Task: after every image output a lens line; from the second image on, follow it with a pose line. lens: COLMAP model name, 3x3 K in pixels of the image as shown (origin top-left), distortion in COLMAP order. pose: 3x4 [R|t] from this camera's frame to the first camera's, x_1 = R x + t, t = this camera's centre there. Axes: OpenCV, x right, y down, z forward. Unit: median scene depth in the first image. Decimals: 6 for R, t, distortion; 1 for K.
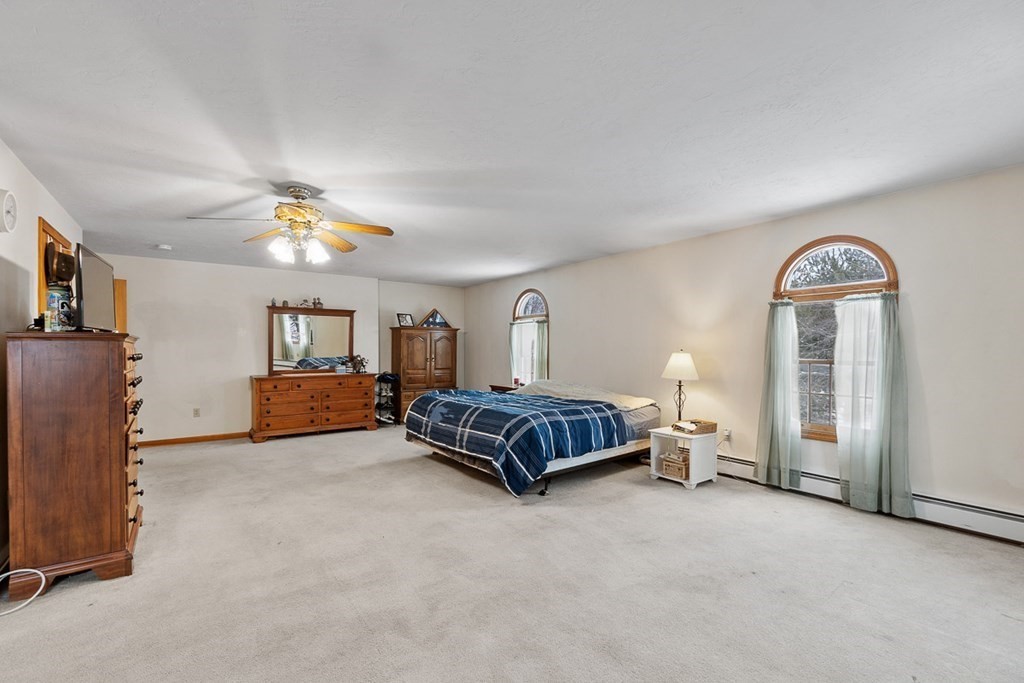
lens RADIAL K [[442.7, 0, 501.6], [0, 442.7, 352.2], [0, 0, 1]] dist [-0.001229, 0.000364]
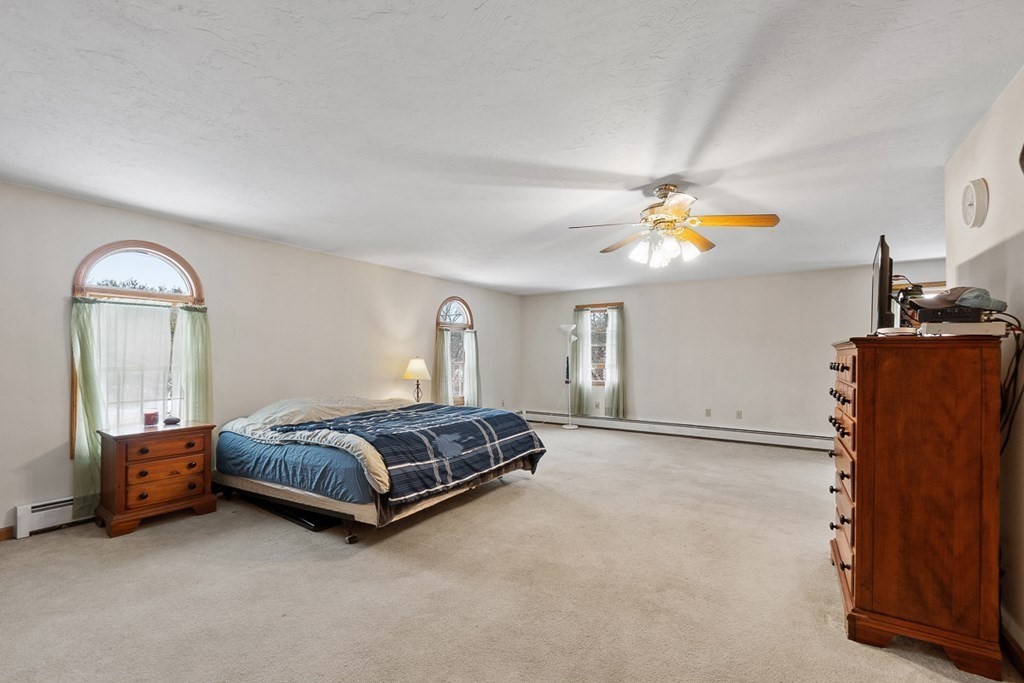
lens RADIAL K [[442.7, 0, 501.6], [0, 442.7, 352.2], [0, 0, 1]] dist [-0.001229, 0.000364]
pose [[-0.354913, 0.006800, 0.934875, -1.052317], [0.001279, 0.999976, -0.006789, -0.011059], [-0.934898, -0.001214, -0.354913, 1.440473]]
